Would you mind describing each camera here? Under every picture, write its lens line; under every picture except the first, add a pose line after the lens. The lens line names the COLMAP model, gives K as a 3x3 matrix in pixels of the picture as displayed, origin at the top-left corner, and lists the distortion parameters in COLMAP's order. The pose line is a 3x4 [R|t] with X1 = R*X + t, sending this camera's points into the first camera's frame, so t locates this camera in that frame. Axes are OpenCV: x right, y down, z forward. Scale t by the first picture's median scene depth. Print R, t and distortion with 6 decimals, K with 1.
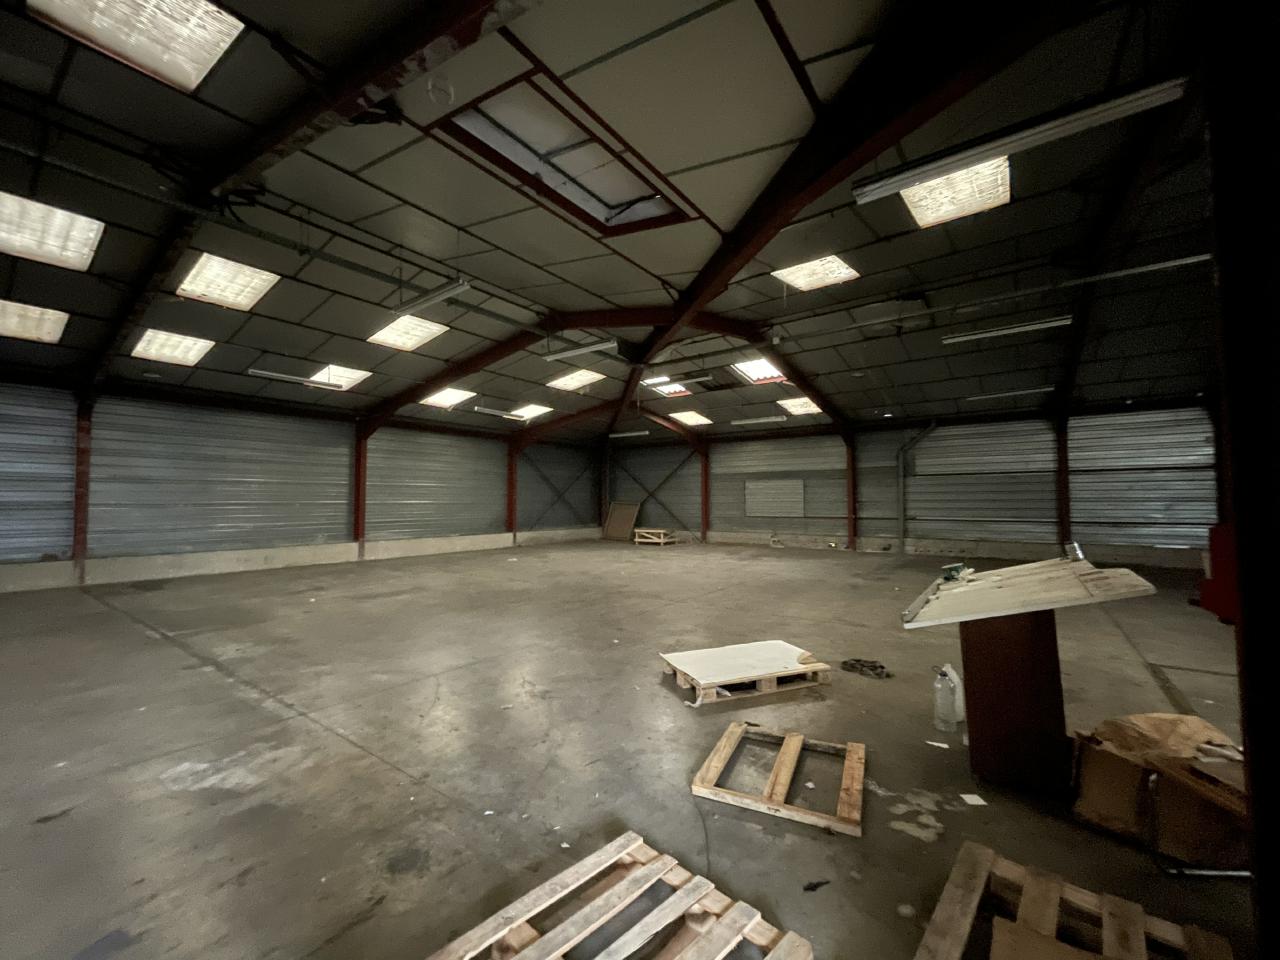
lens RADIAL K [[509.9, 0, 637.5], [0, 509.9, 478.9], [0, 0, 1]] dist [-0.004261, 0.000992]
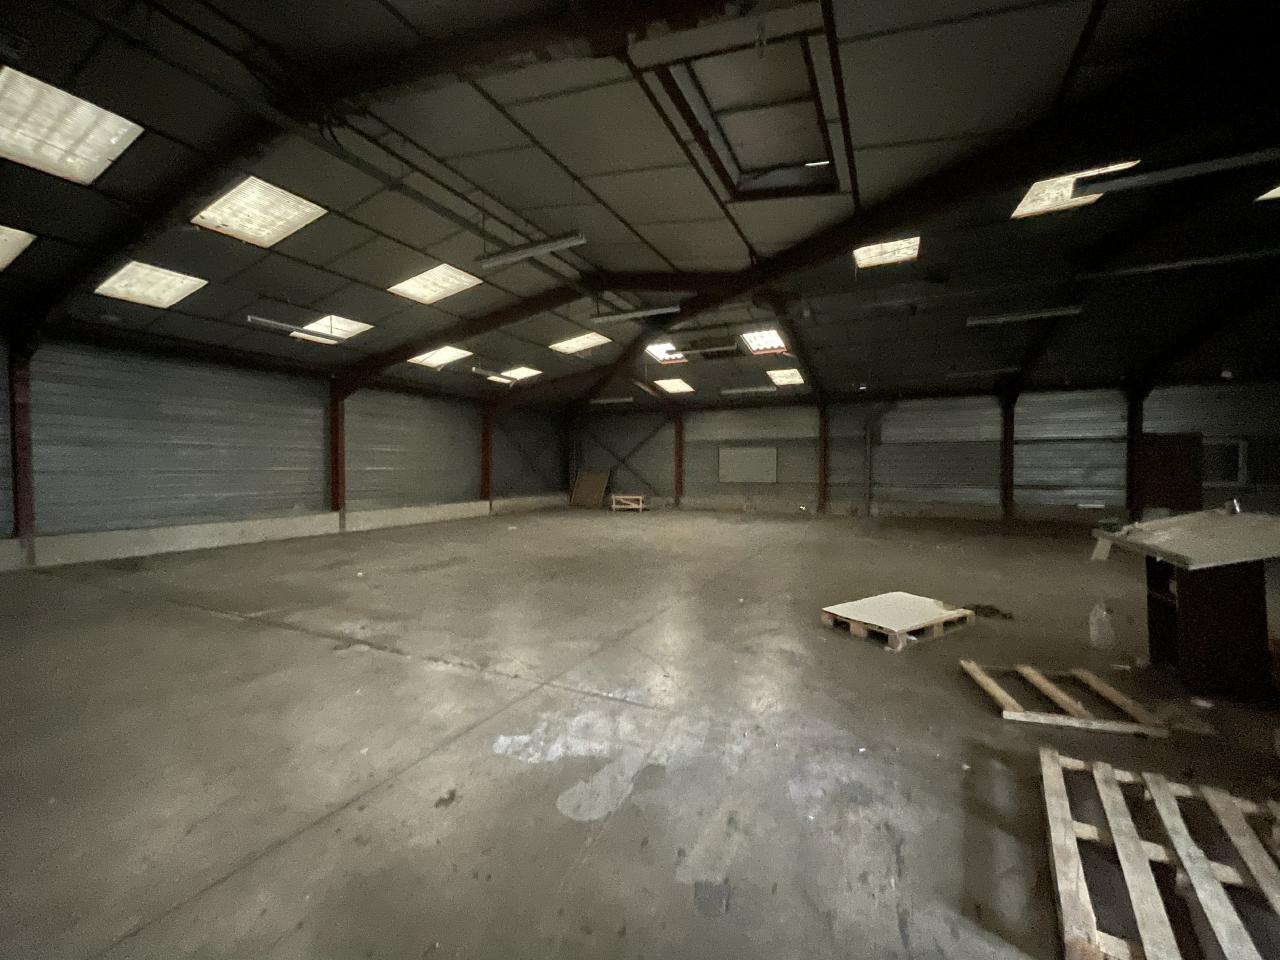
lens RADIAL K [[509.9, 0, 642.6], [0, 509.9, 478.8], [0, 0, 1]] dist [-0.004261, 0.000992]
pose [[0.984884, -0.003855, 0.173170, -0.183151], [-0.007299, 0.997941, 0.063727, 0.001563], [-0.173059, -0.064027, 0.982828, 0.008454]]
